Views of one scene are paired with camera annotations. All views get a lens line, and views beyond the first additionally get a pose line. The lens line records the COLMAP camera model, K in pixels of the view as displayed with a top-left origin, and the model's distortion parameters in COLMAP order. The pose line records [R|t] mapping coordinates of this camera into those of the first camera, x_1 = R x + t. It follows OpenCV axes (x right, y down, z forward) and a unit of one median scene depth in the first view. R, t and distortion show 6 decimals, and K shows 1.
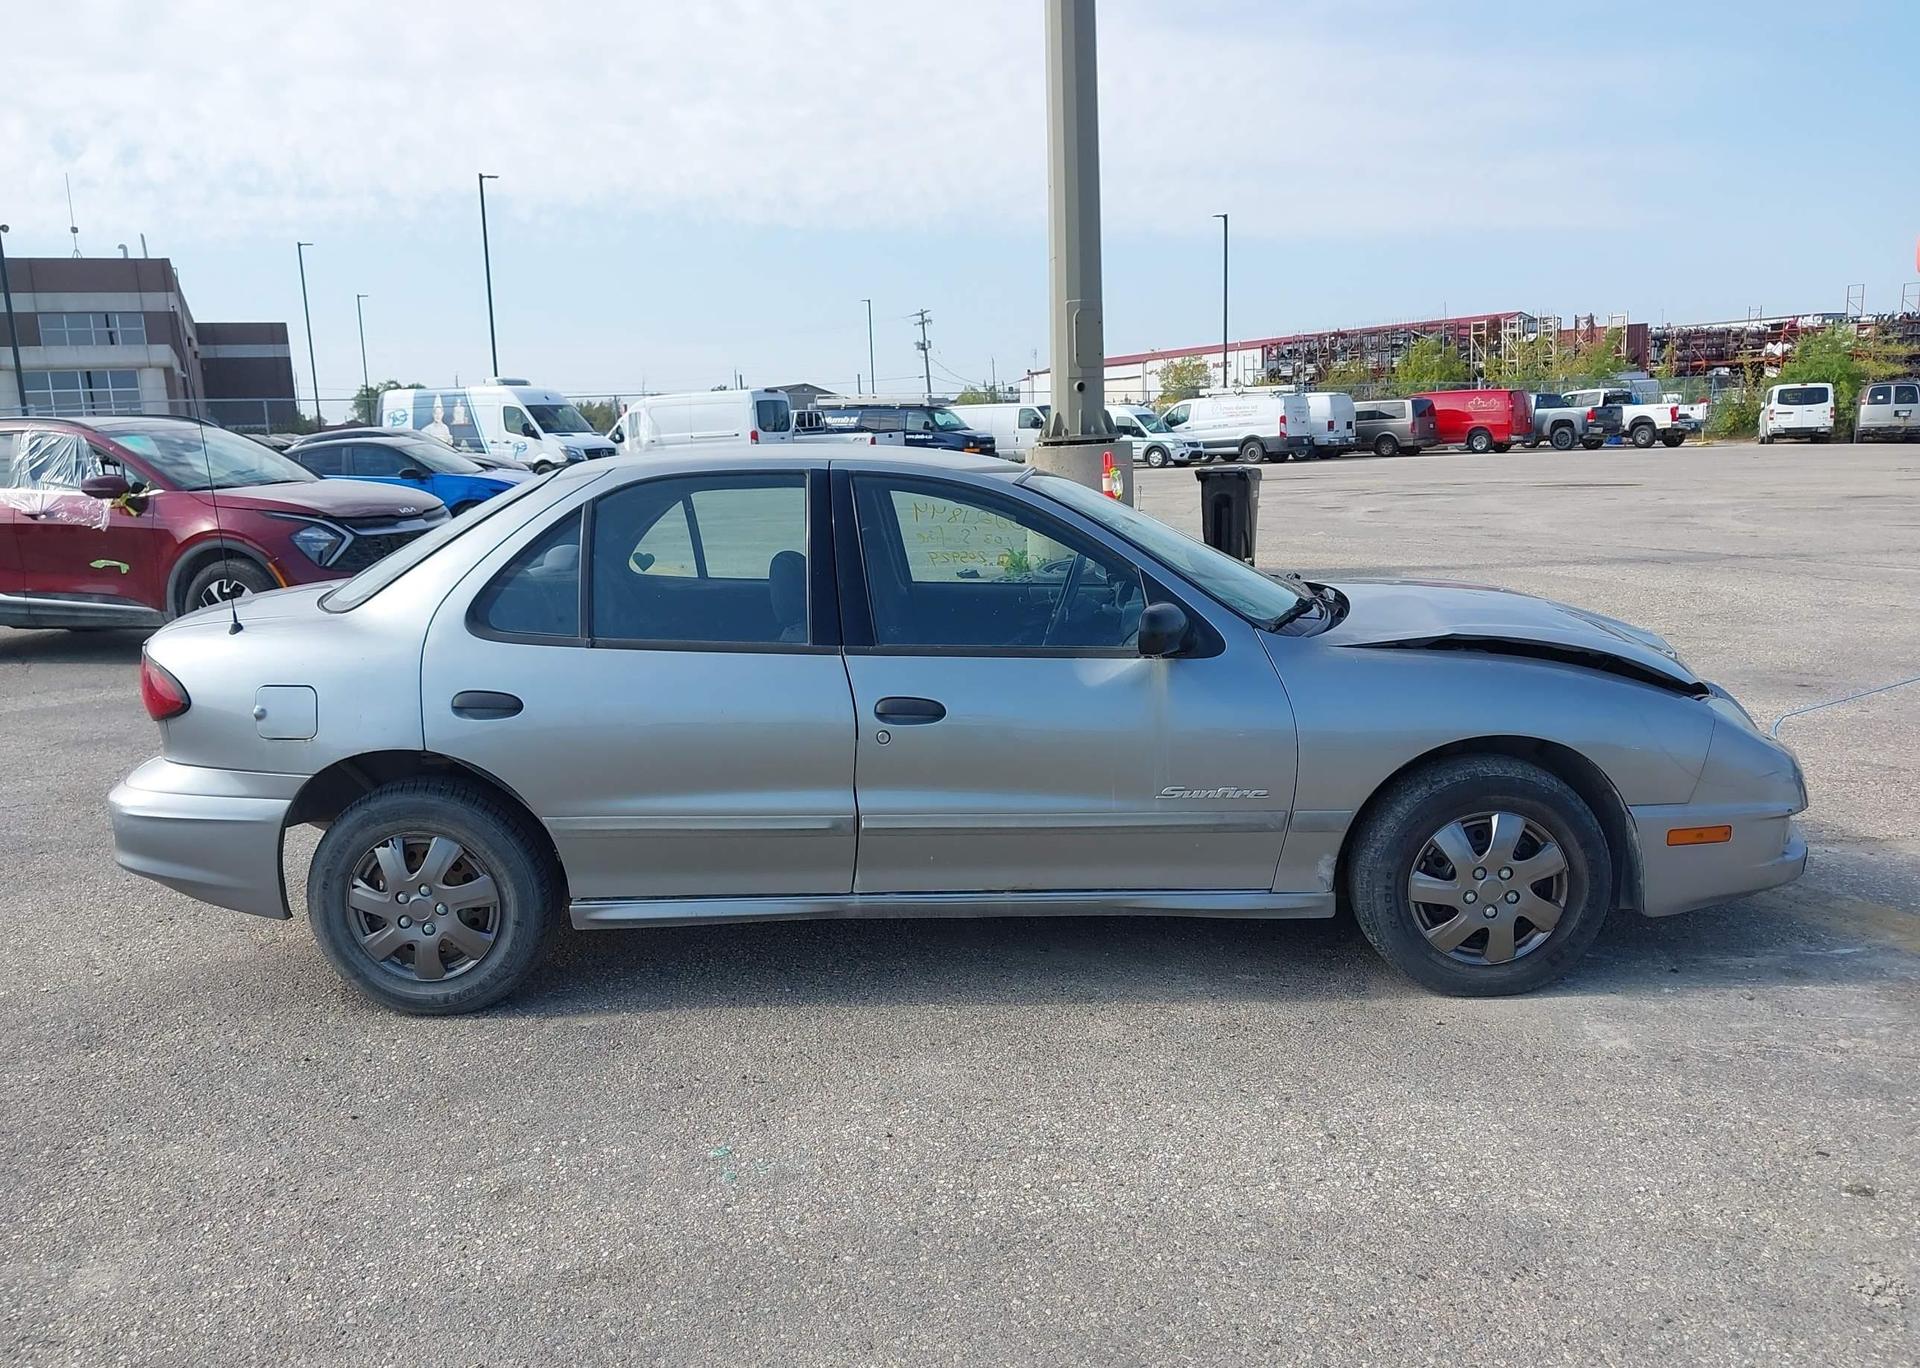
lens RADIAL K [[1489.6, 0, 957.3], [0, 1489.6, 719.9], [0, 0, 1]] dist [0.030142, -0.048844]
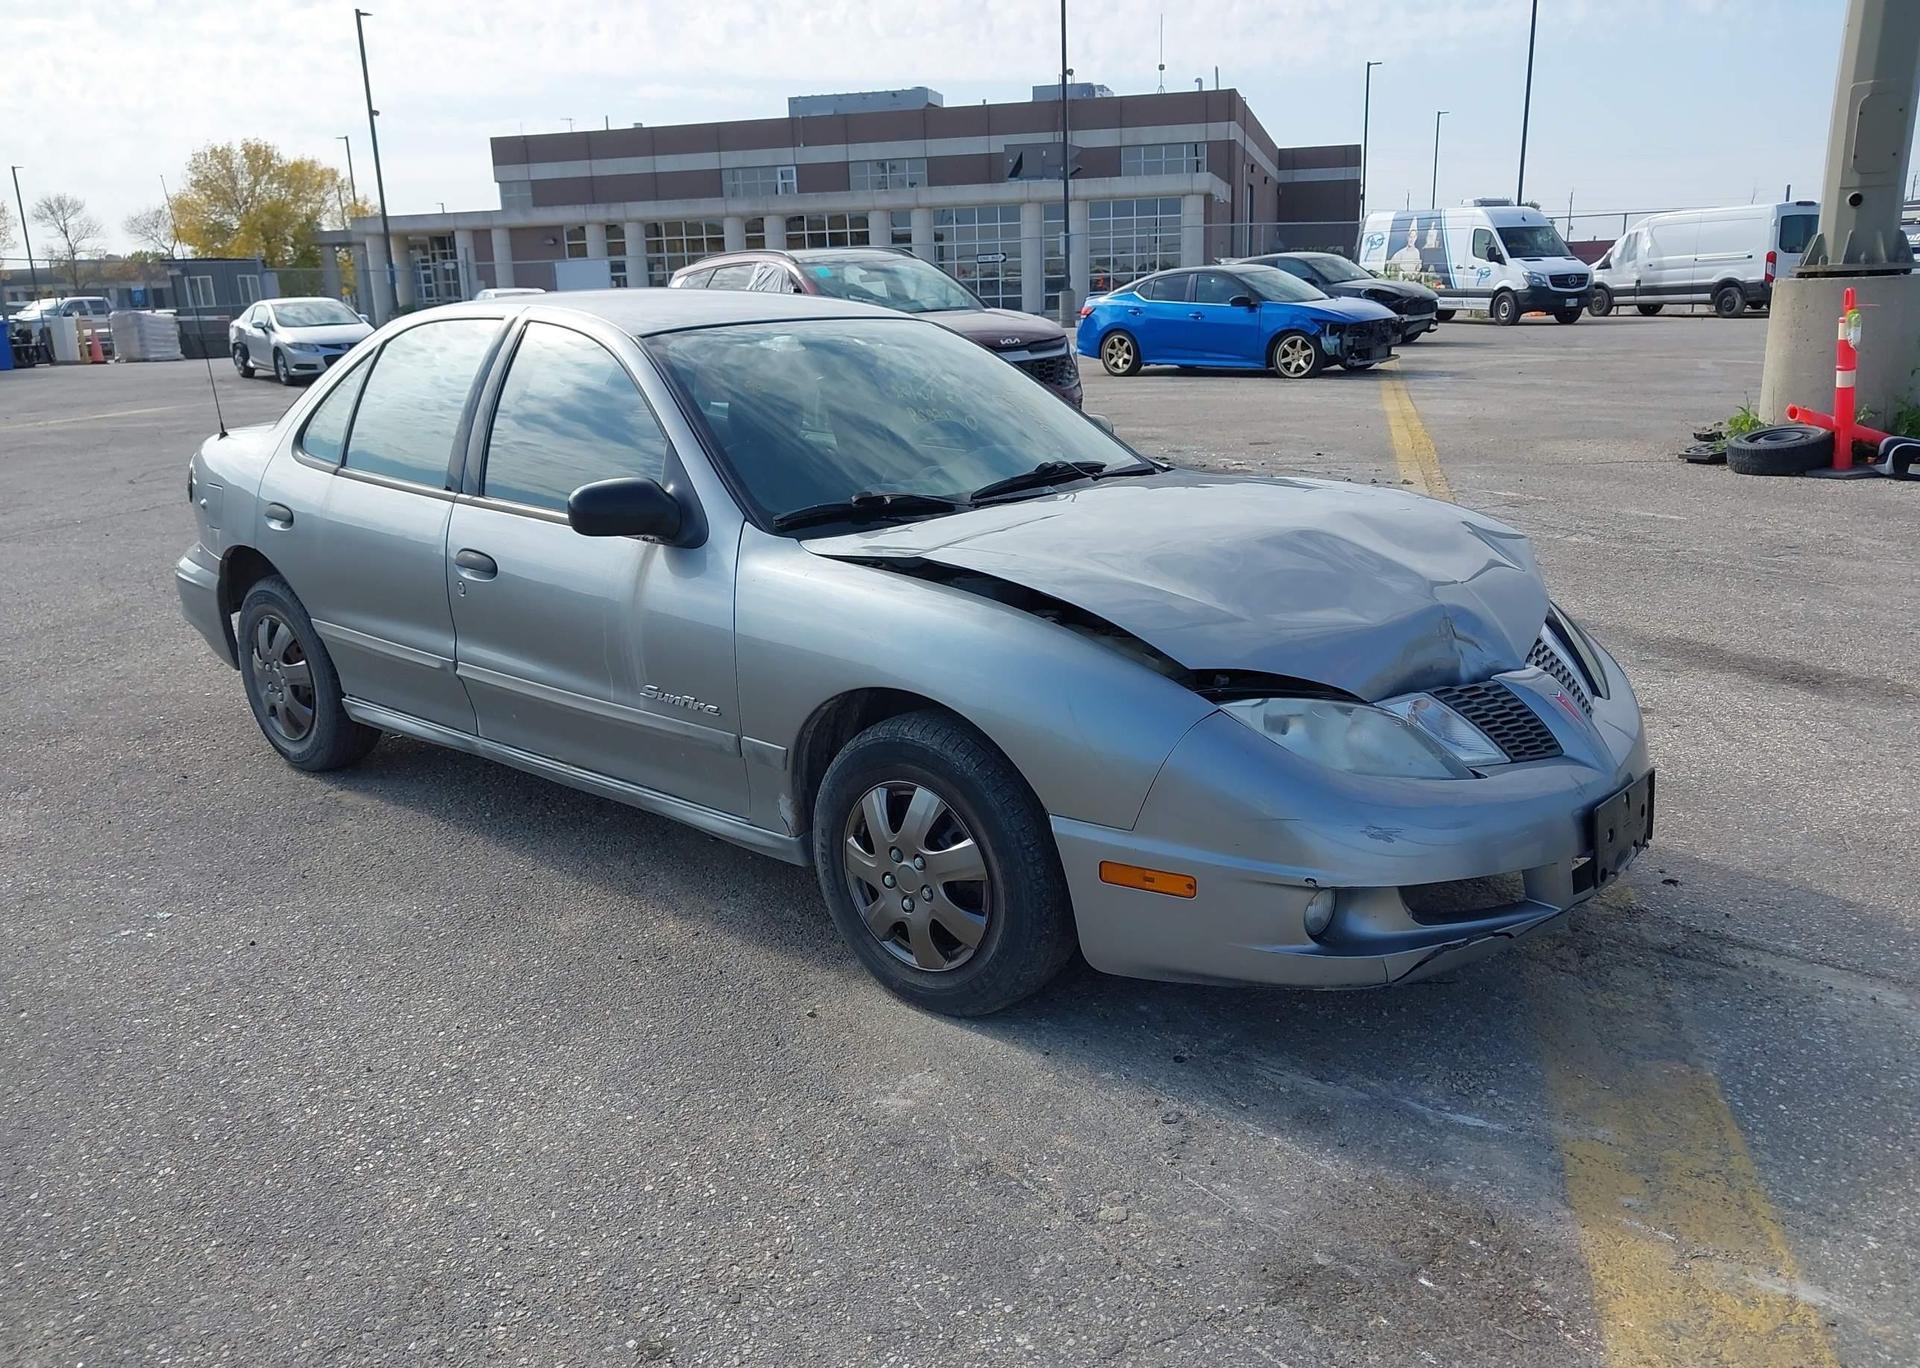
lens RADIAL K [[1517.6, 0, 960.0], [0, 1517.6, 684.0], [0, 0, 1]] dist [0.004984, -0.010400]
pose [[0.775231, 0.170402, -0.608260, 0.076737], [-0.117516, 0.985023, 0.126176, -0.008510], [0.620650, -0.026336, 0.783645, 0.034757]]
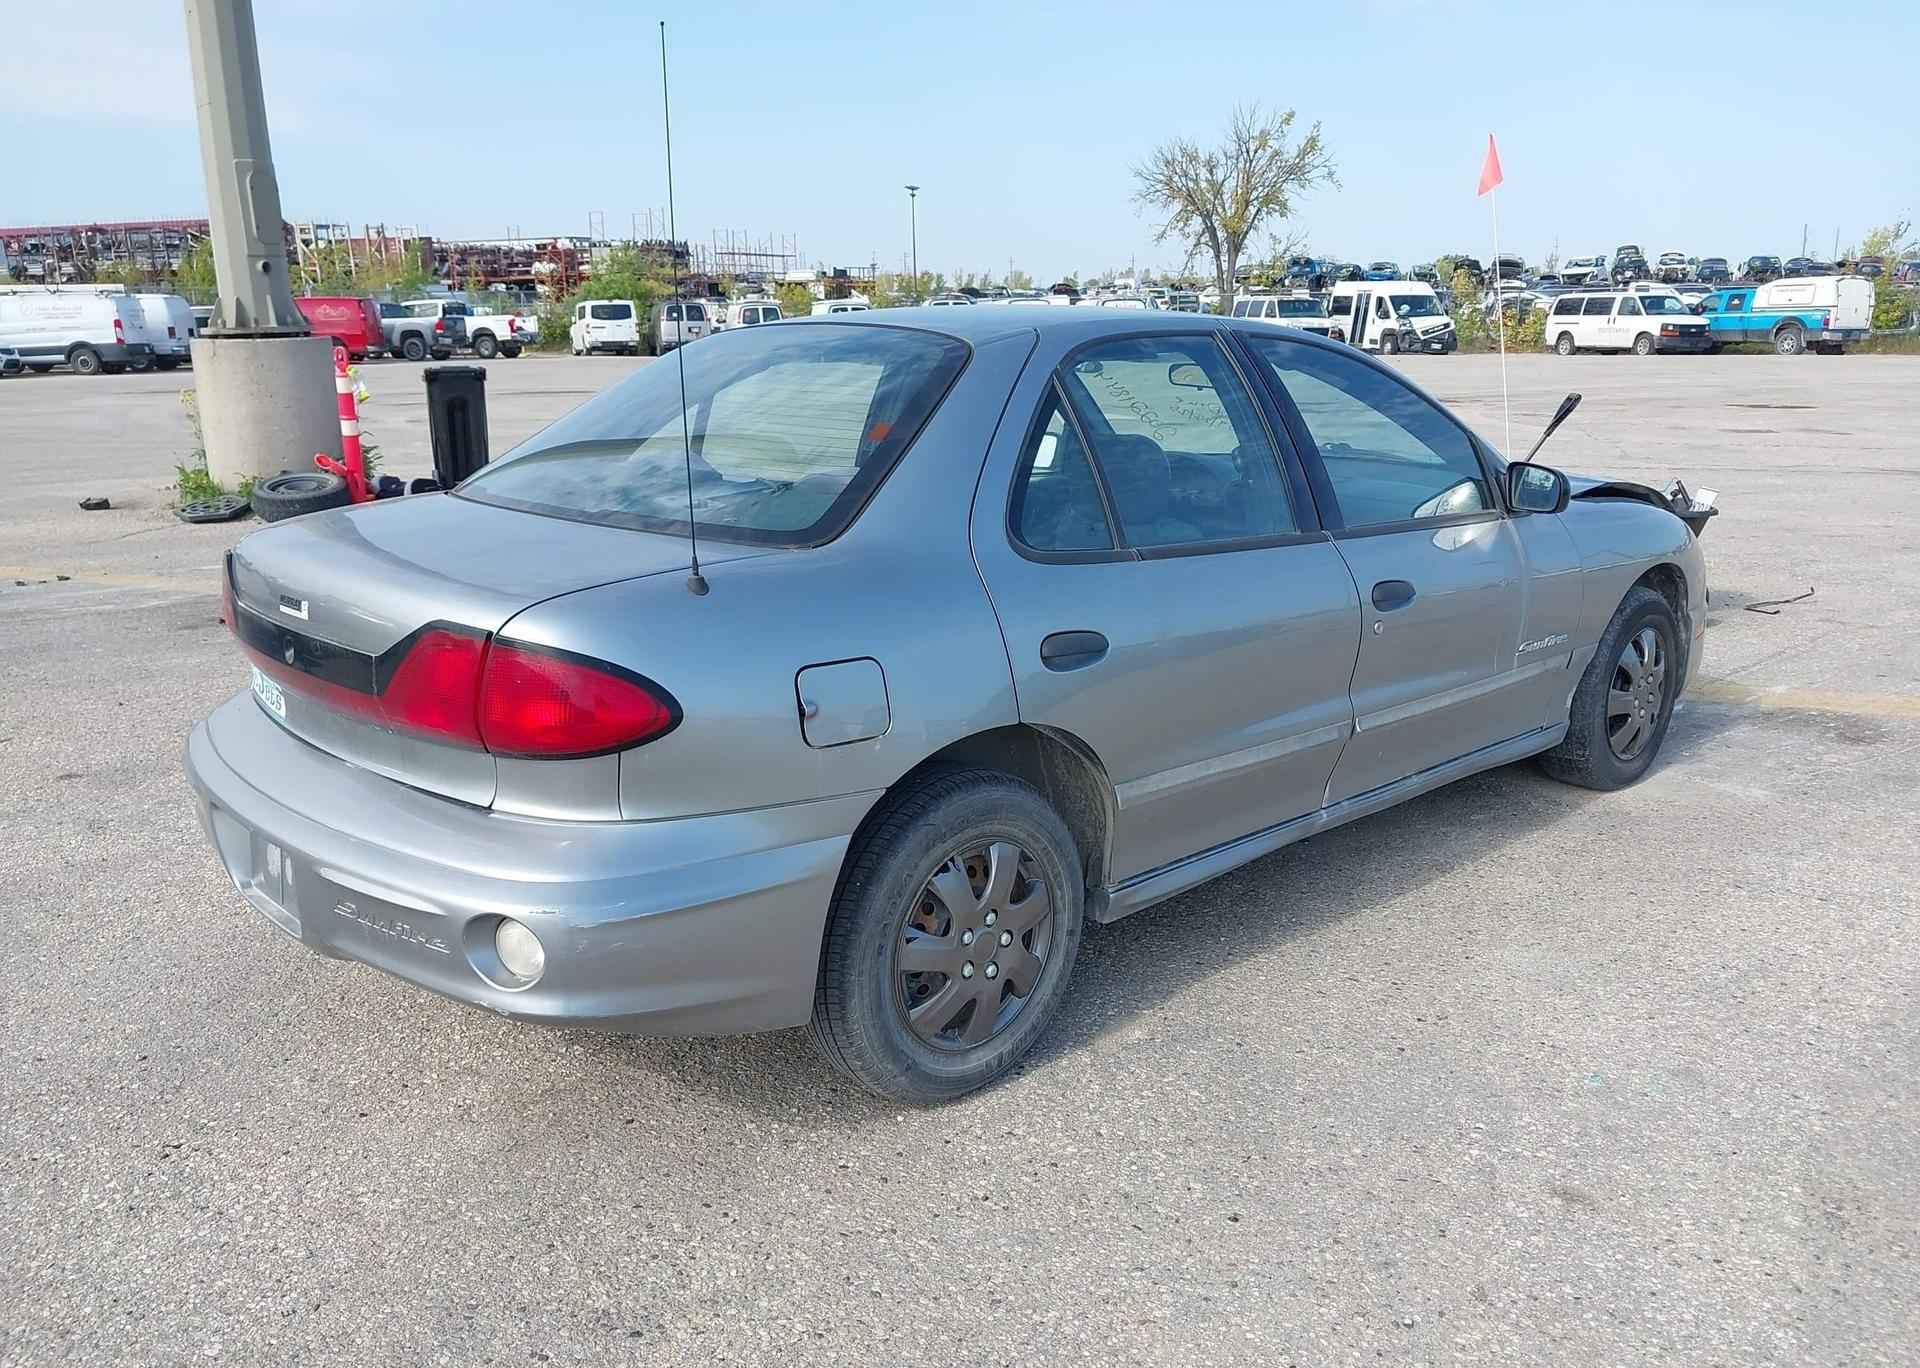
lens RADIAL K [[1502.2, 0, 956.2], [0, 1502.2, 723.5], [0, 0, 1]] dist [-0.014869, -0.000393]
pose [[0.714117, -0.160134, 0.681465, -0.077524], [0.120989, 0.987068, 0.105160, -0.005149], [-0.689491, 0.007353, 0.724256, 0.045803]]
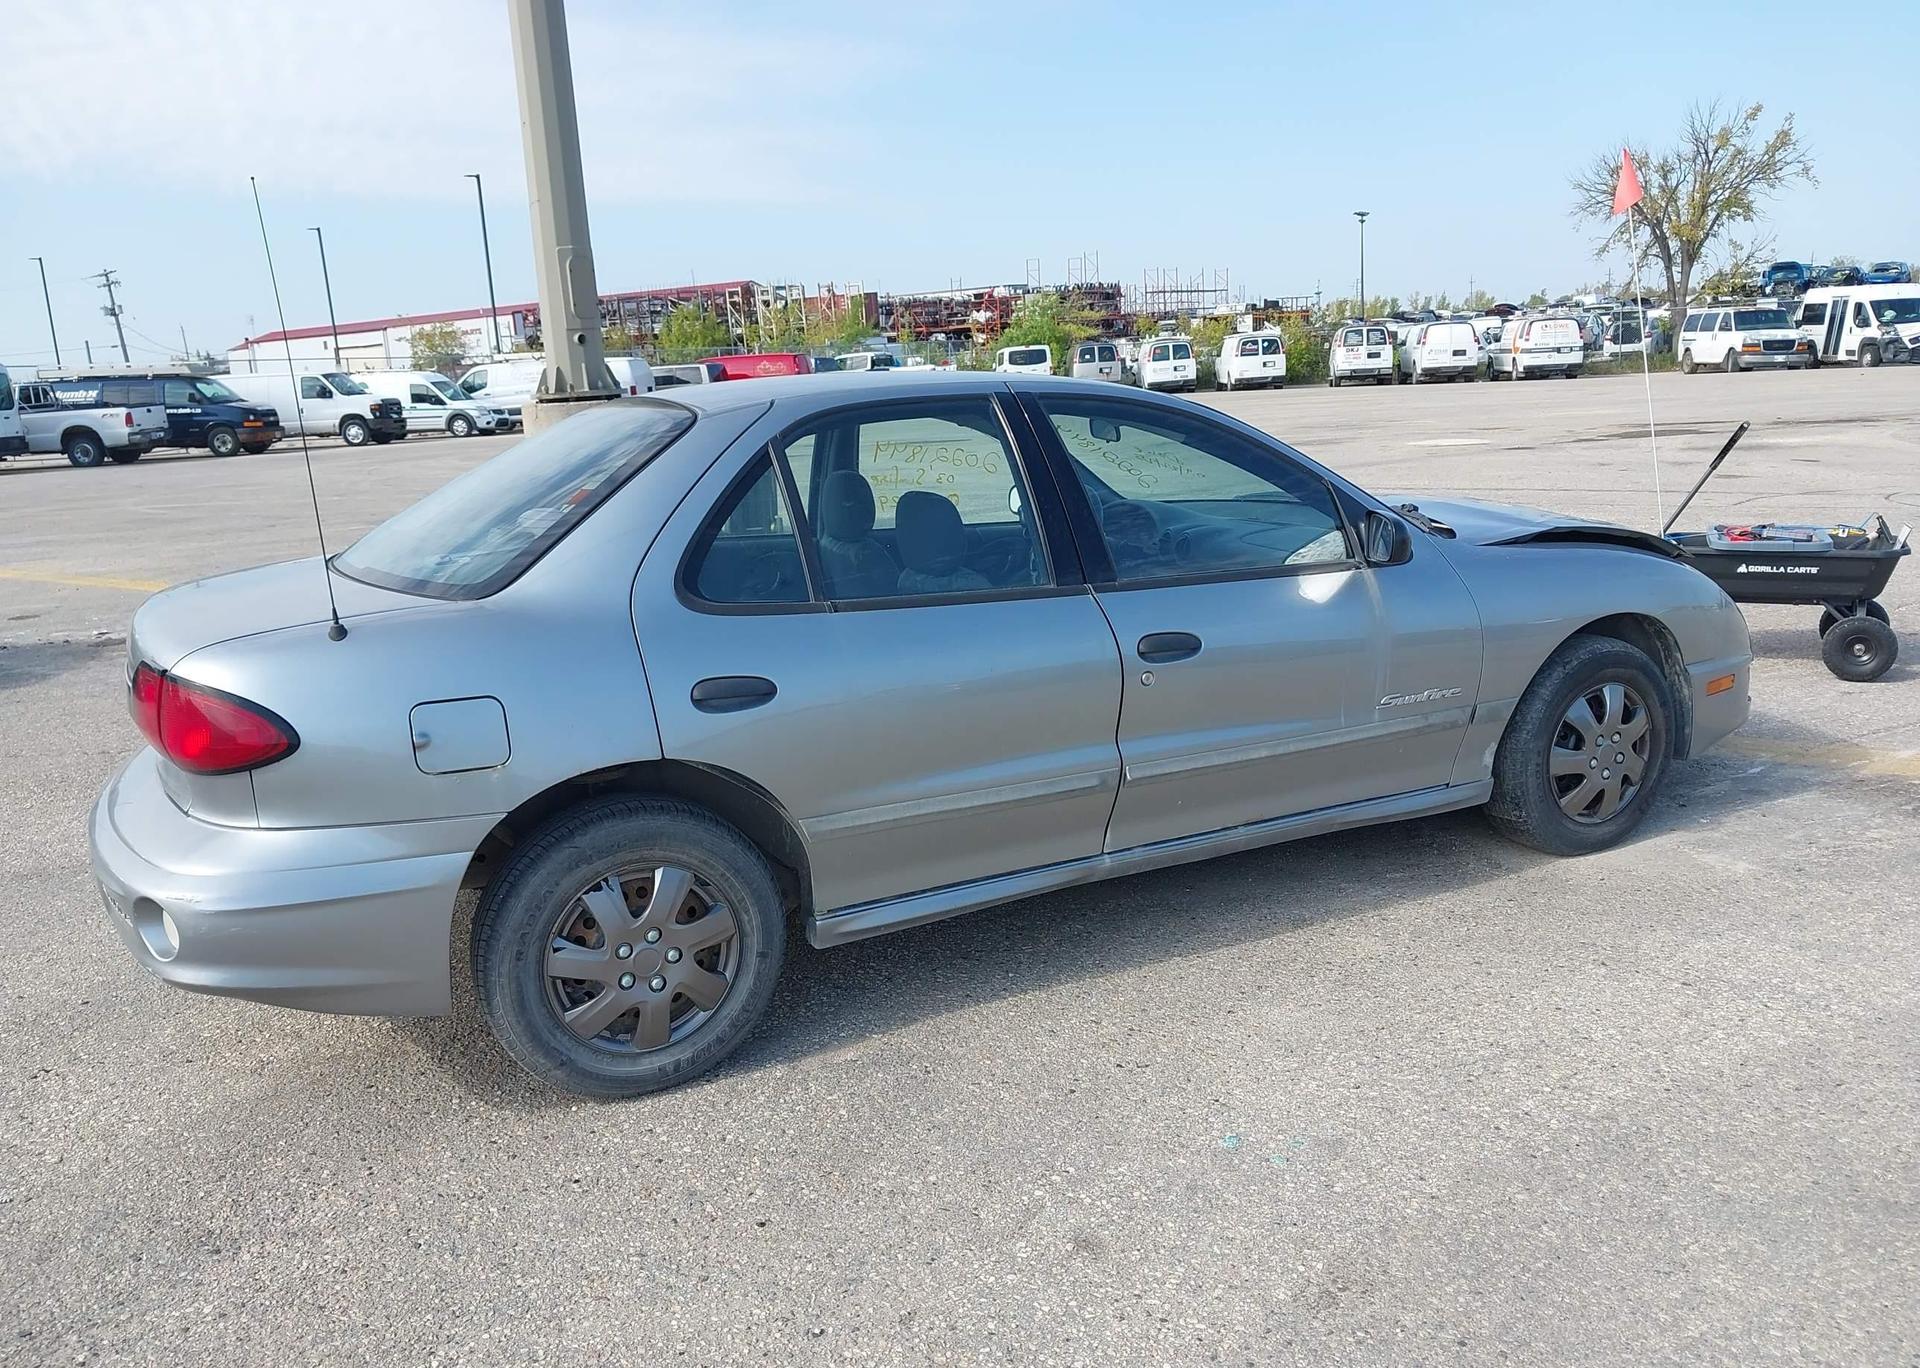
lens RADIAL K [[1489.6, 0, 957.3], [0, 1489.6, 719.9], [0, 0, 1]] dist [0.030142, -0.048844]
pose [[0.882047, -0.122051, 0.455079, -0.051714], [0.112847, 0.992478, 0.047457, -0.001752], [-0.457448, 0.009495, 0.889185, 0.020610]]
